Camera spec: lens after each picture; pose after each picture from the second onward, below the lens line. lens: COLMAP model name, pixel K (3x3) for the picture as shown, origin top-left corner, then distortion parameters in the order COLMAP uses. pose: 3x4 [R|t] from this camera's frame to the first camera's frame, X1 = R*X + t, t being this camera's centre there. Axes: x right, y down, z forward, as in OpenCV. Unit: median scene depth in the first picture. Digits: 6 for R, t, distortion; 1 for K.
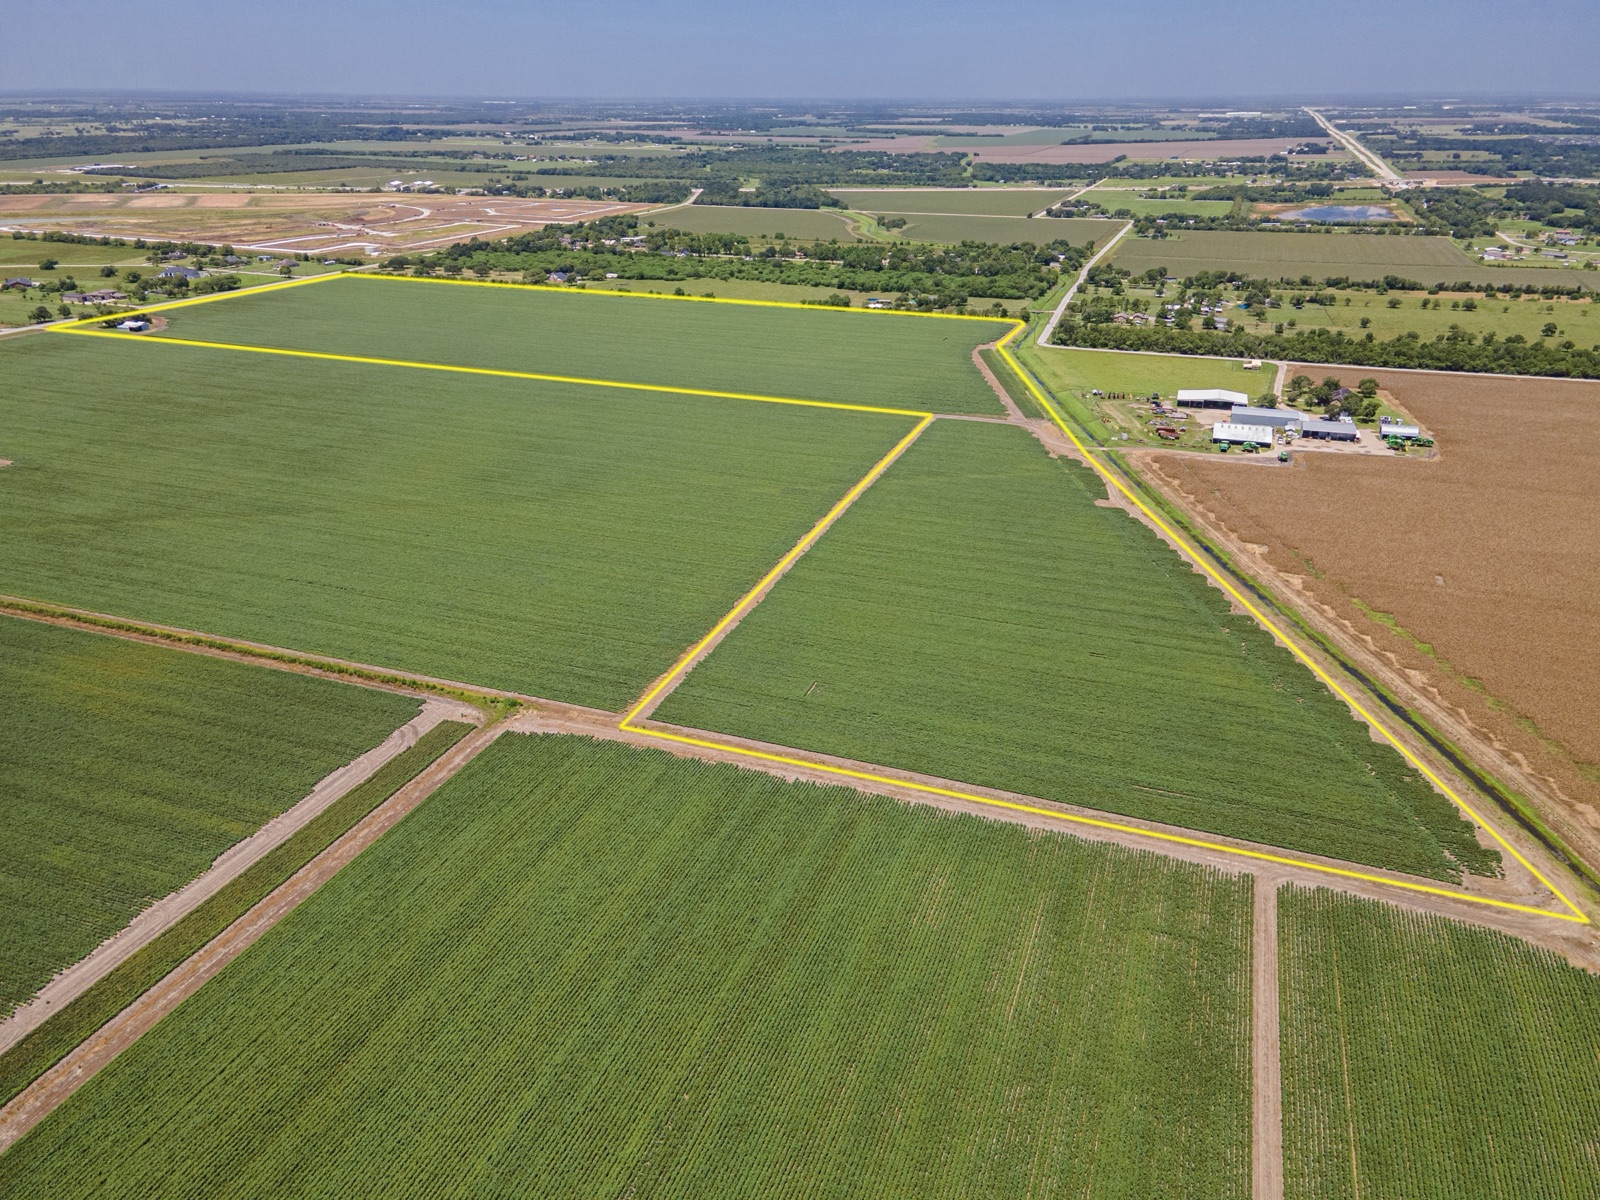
lens RADIAL K [[1154.2, 0, 795.8], [0, 1154.2, 602.0], [0, 0, 1]] dist [0.016362, 0.059285]
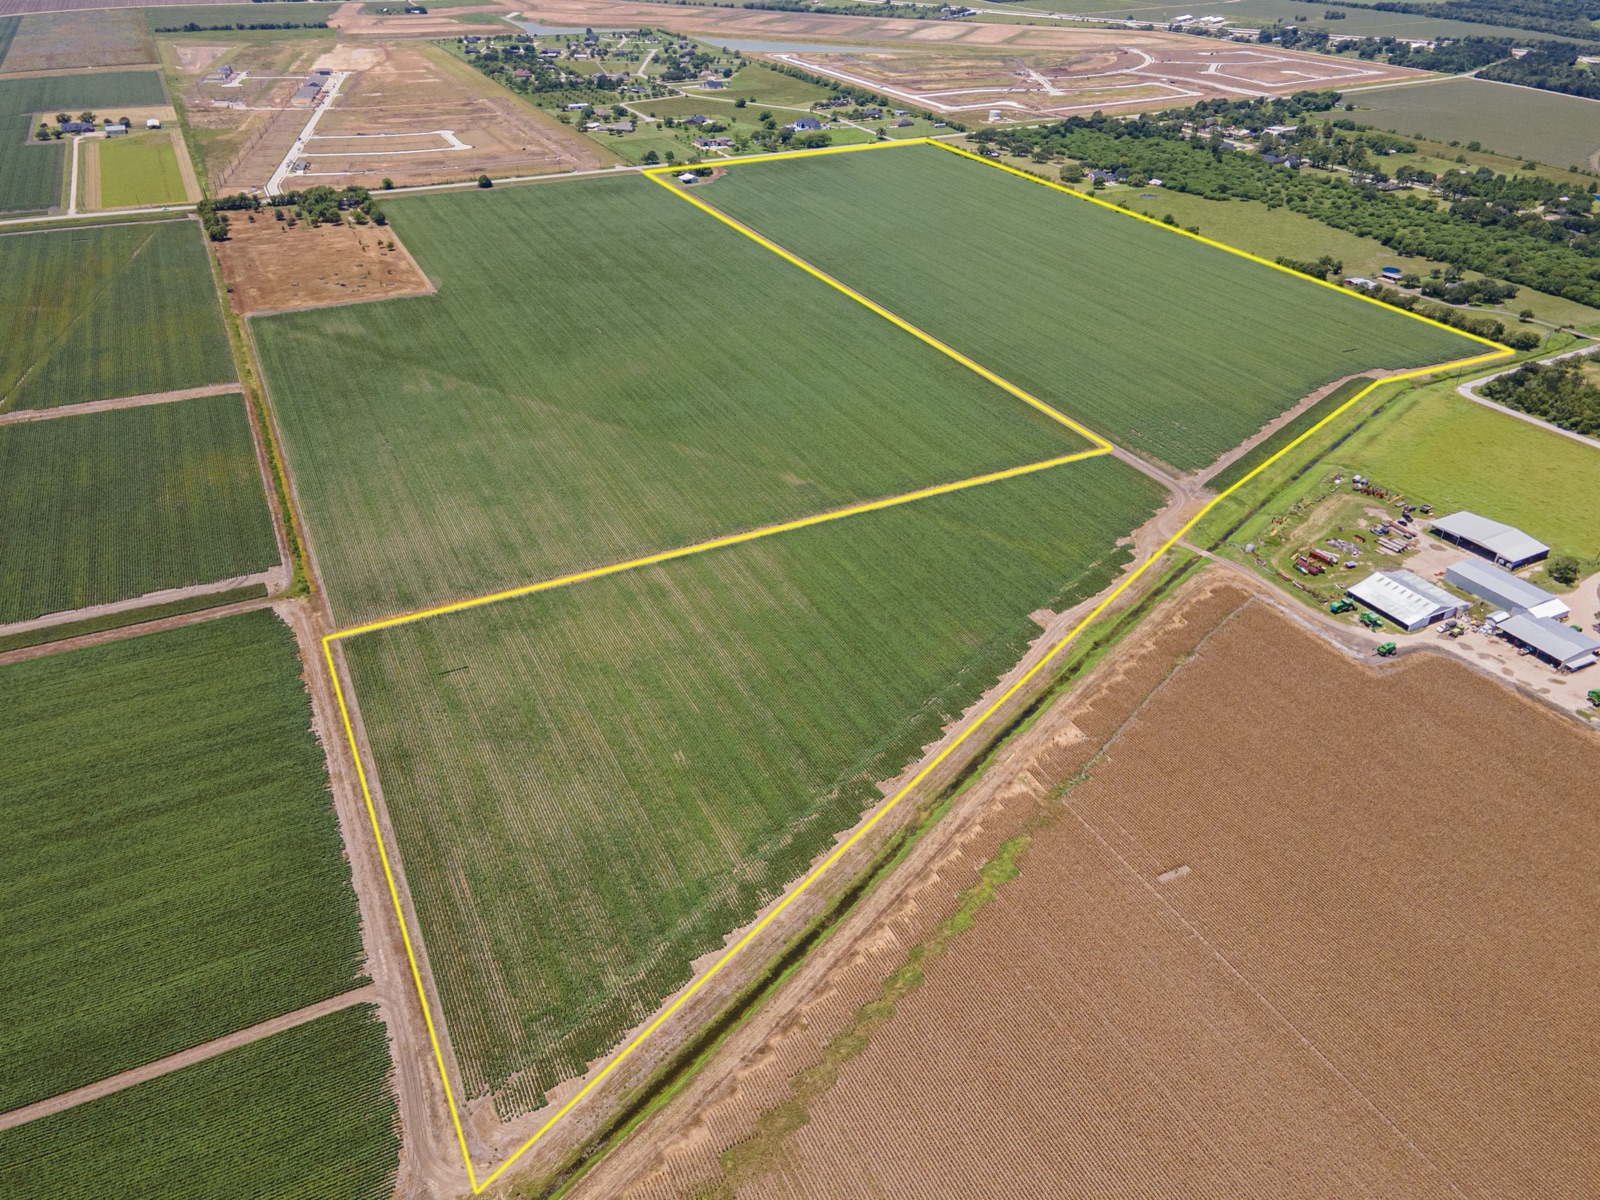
lens RADIAL K [[1154.2, 0, 795.8], [0, 1154.2, 602.0], [0, 0, 1]] dist [0.016362, 0.059285]
pose [[0.729095, 0.370473, -0.575474, 0.592401], [-0.280603, 0.928718, 0.242372, -0.239517], [0.624246, -0.015233, 0.781080, 0.196910]]
